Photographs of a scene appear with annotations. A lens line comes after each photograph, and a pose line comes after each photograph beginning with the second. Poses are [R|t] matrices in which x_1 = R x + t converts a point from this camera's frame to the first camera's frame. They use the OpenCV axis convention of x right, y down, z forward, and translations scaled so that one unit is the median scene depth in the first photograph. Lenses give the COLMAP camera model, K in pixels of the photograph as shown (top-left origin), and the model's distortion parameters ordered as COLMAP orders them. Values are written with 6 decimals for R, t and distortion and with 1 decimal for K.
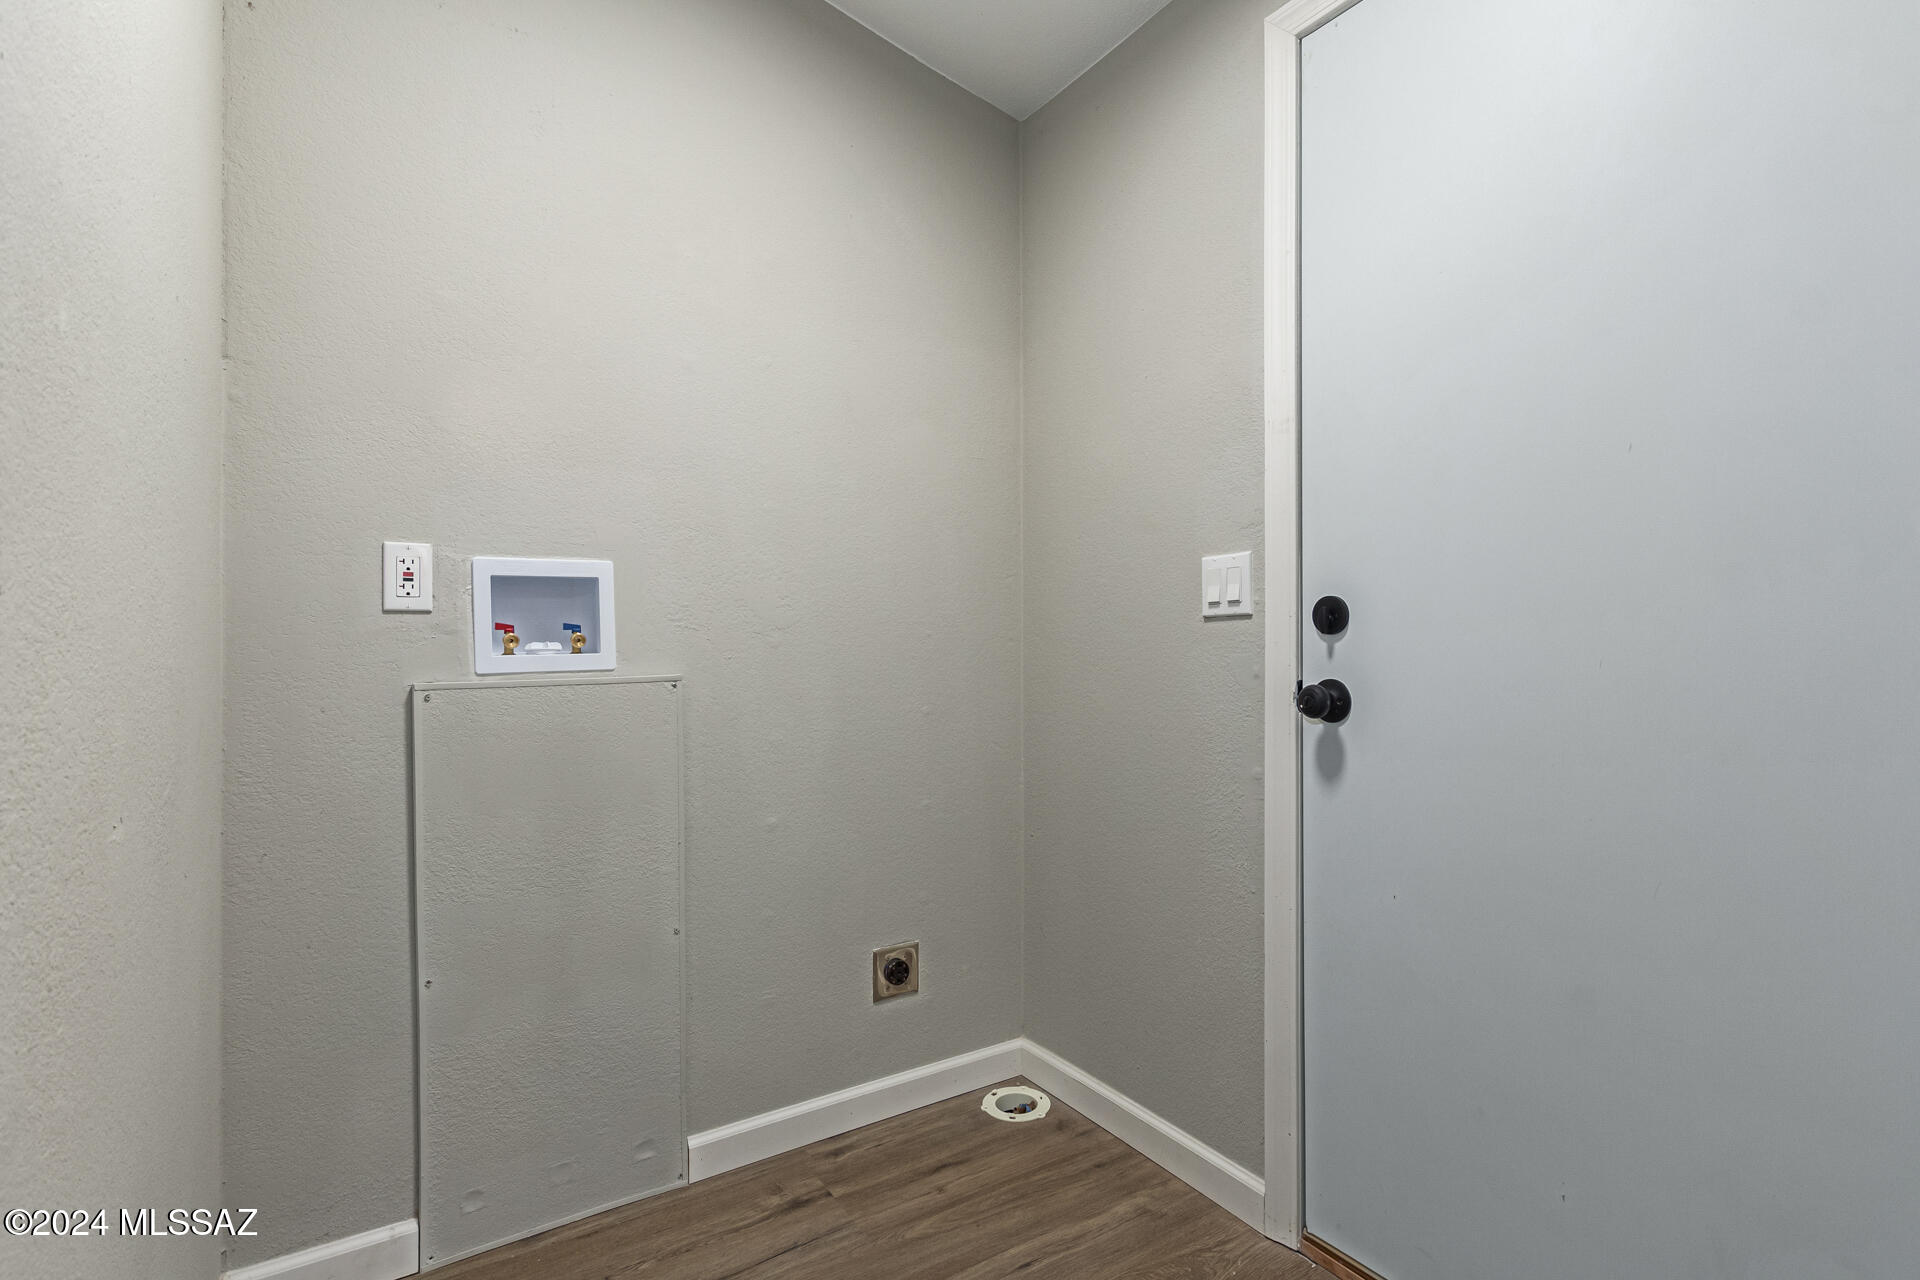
lens RADIAL K [[929.8, 0, 958.2], [0, 929.8, 636.2], [0, 0, 1]] dist [0.013184, -0.005474]
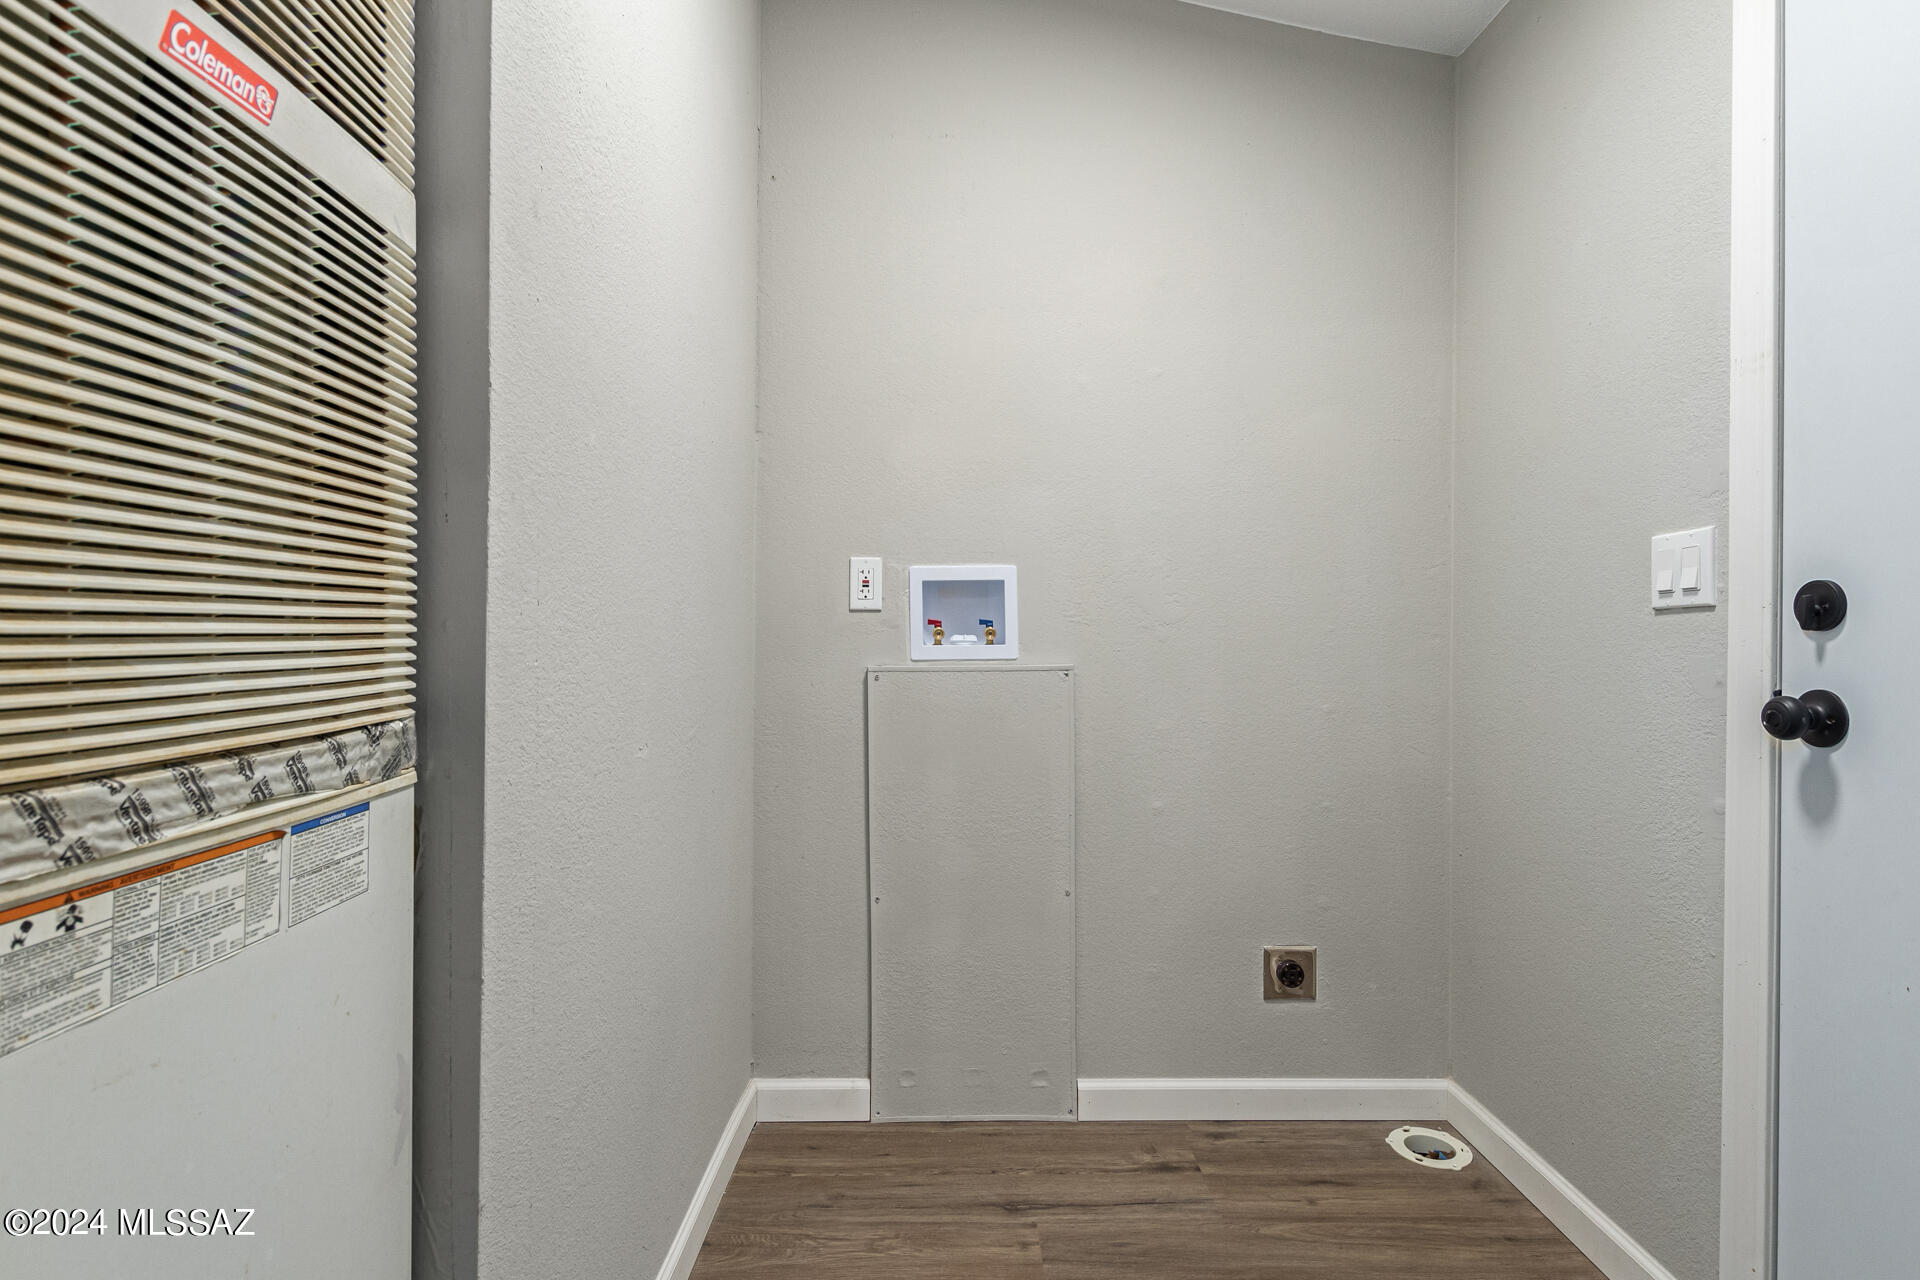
lens RADIAL K [[929.8, 0, 954.8], [0, 929.8, 630.9], [0, 0, 1]] dist [0.013184, -0.005474]
pose [[0.840706, 0.003680, -0.541479, 0.200327], [-0.003878, 0.999992, 0.000775, 0.000284], [0.541478, 0.001449, 0.840714, -0.019254]]
